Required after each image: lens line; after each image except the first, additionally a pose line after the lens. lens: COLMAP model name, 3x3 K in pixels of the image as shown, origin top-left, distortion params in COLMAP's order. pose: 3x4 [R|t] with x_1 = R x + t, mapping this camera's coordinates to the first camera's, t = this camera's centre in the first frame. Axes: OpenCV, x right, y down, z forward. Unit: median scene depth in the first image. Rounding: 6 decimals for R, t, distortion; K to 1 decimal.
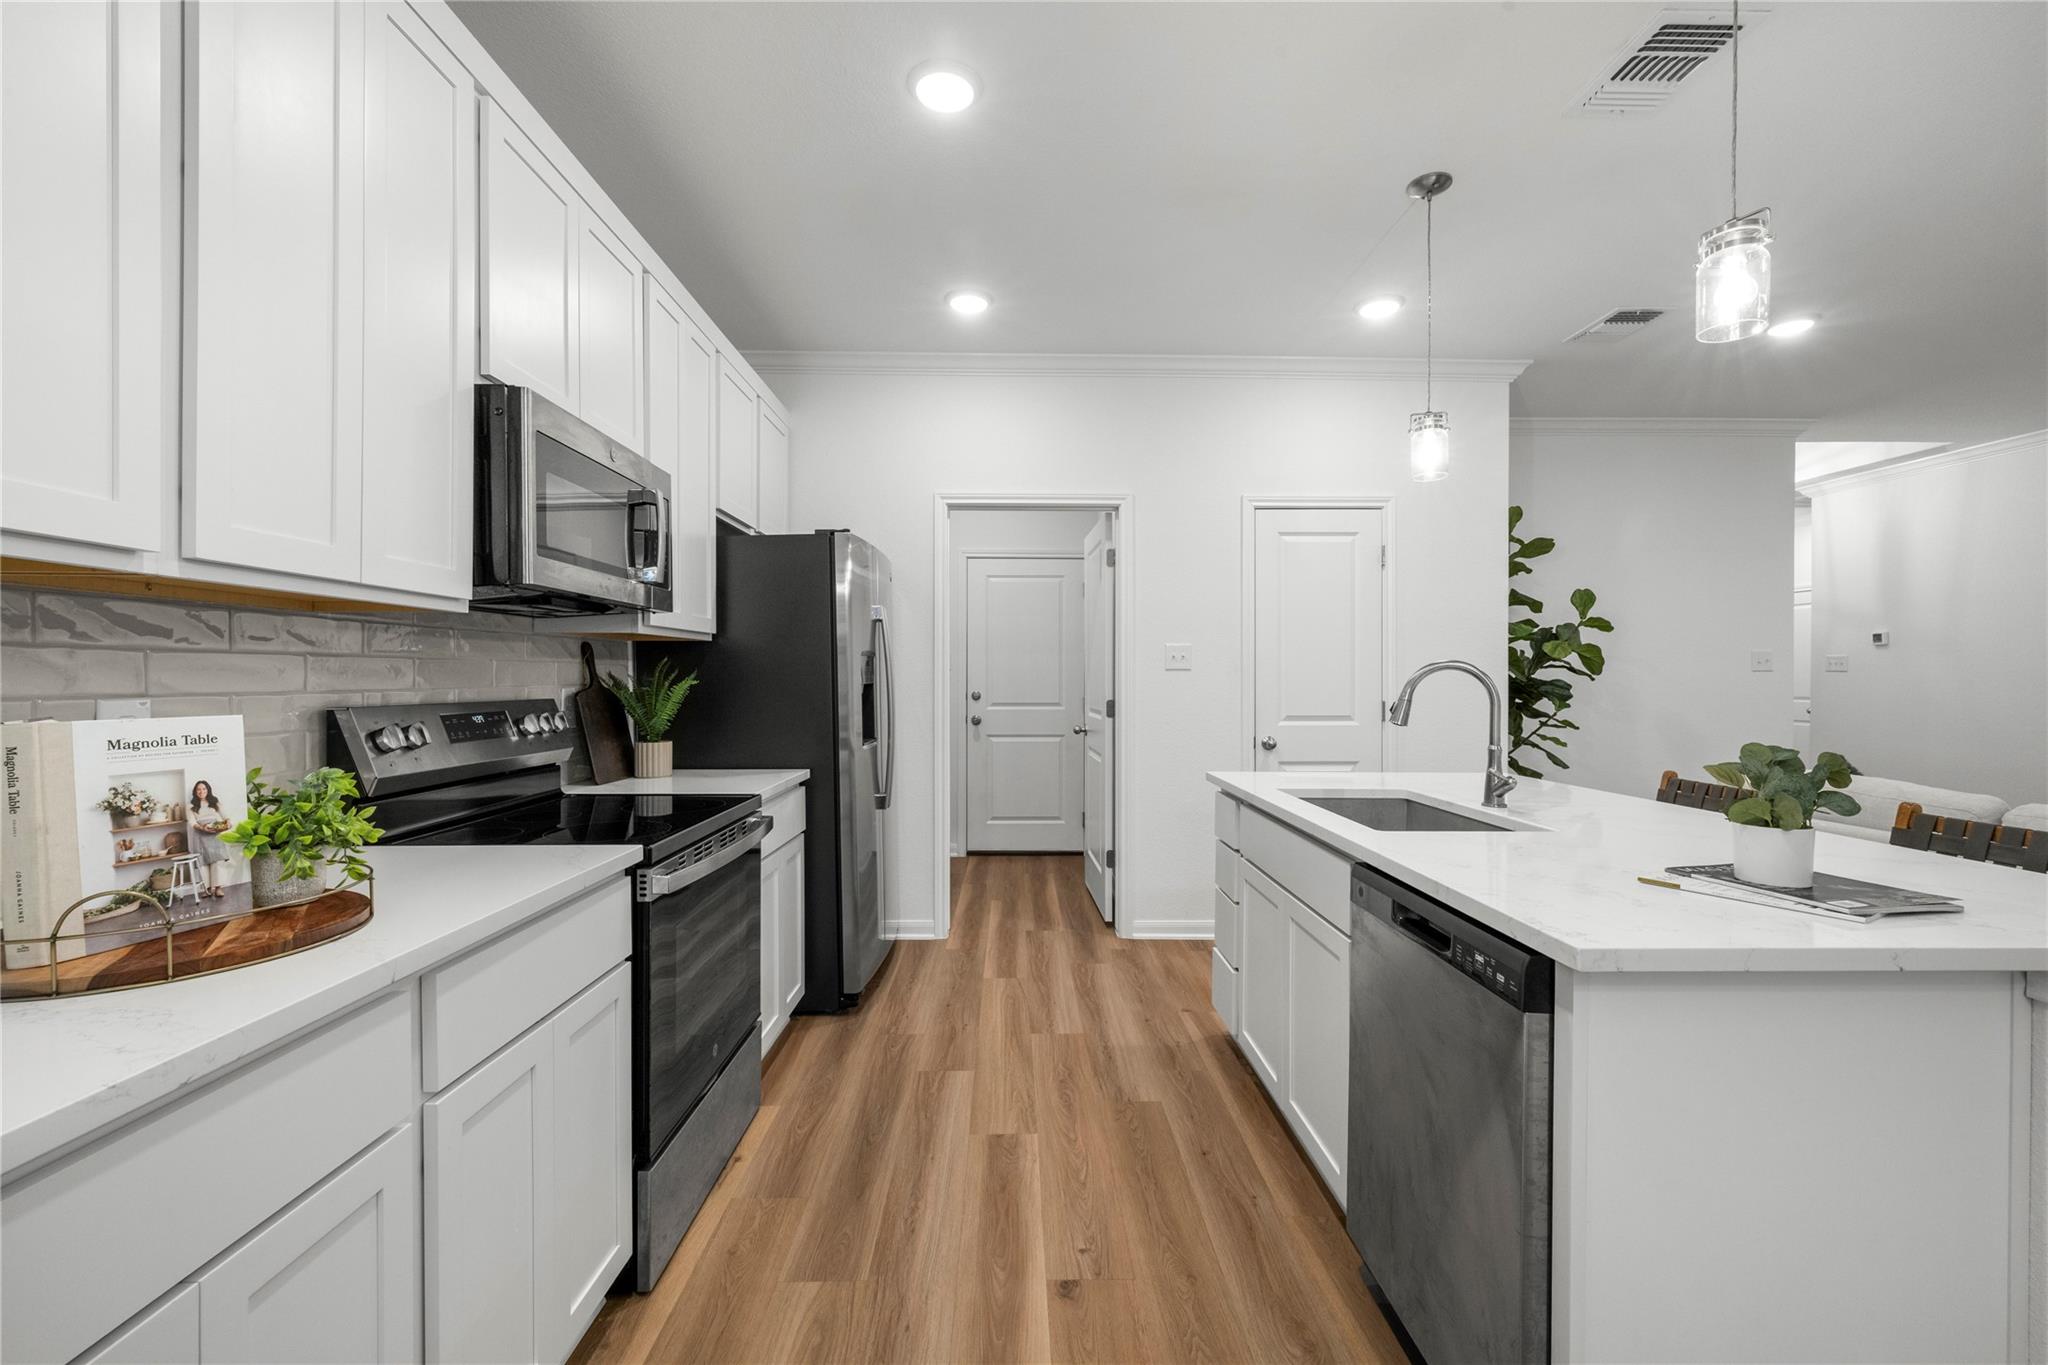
lens RADIAL K [[867.1, 0, 1024.0], [0, 867.1, 682.5], [0, 0, 1]] dist [0.000935, -0.000018]
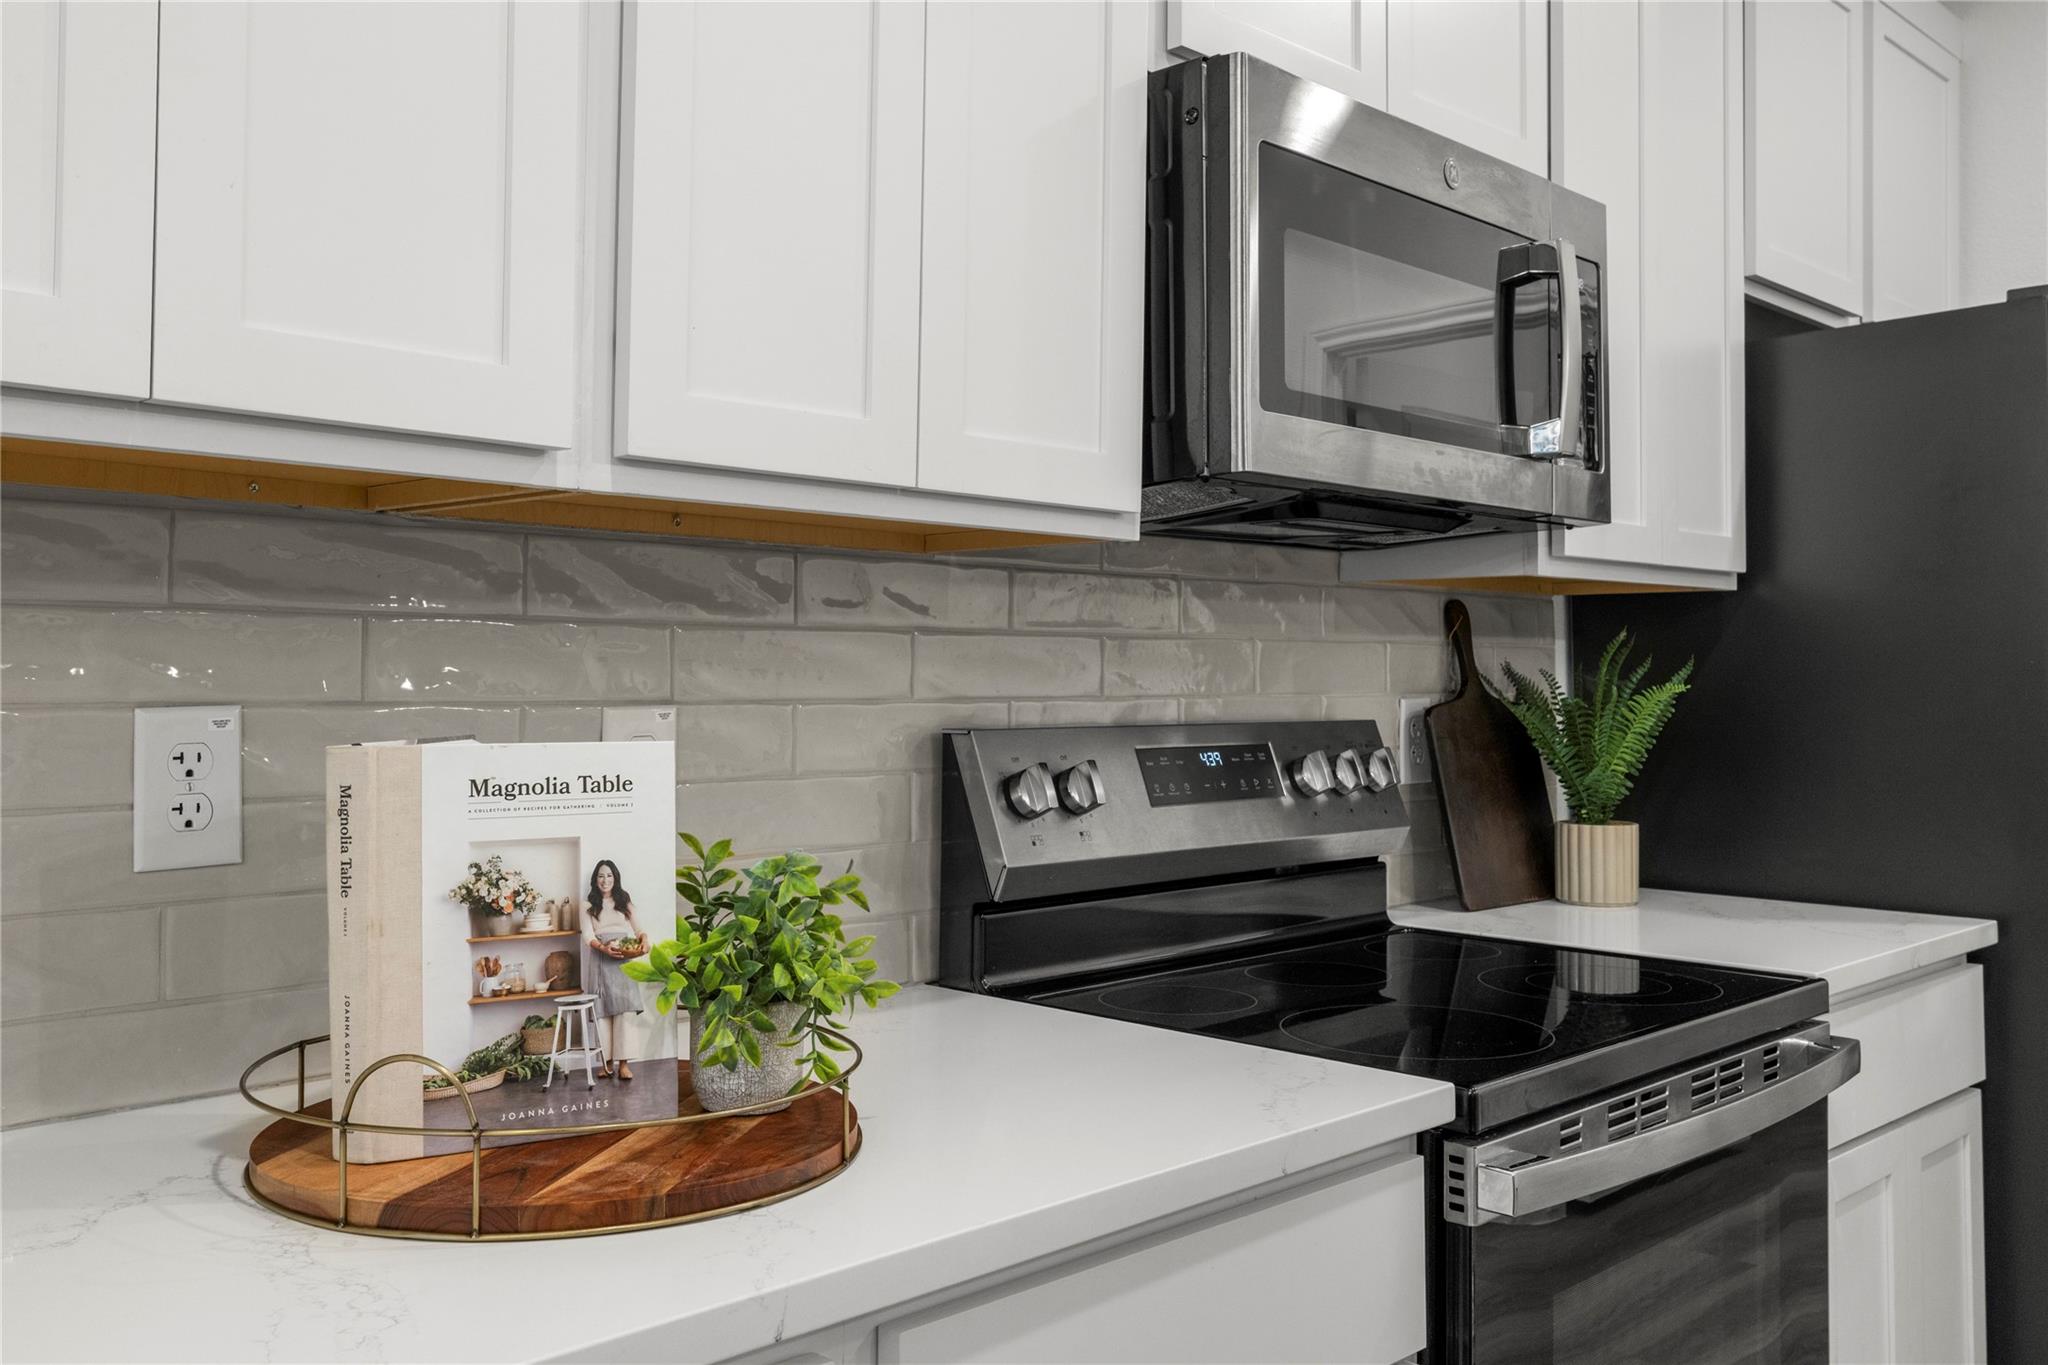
lens RADIAL K [[1758.1, 0, 1023.7], [0, 1758.1, 623.5], [0, 0, 1]] dist [0.006946, 0.007796]
pose [[0.697137, -0.018819, -0.716691, 0.018675], [-0.008097, 0.999385, -0.034118, 0.000251], [0.716892, 0.029588, 0.696556, 0.271613]]
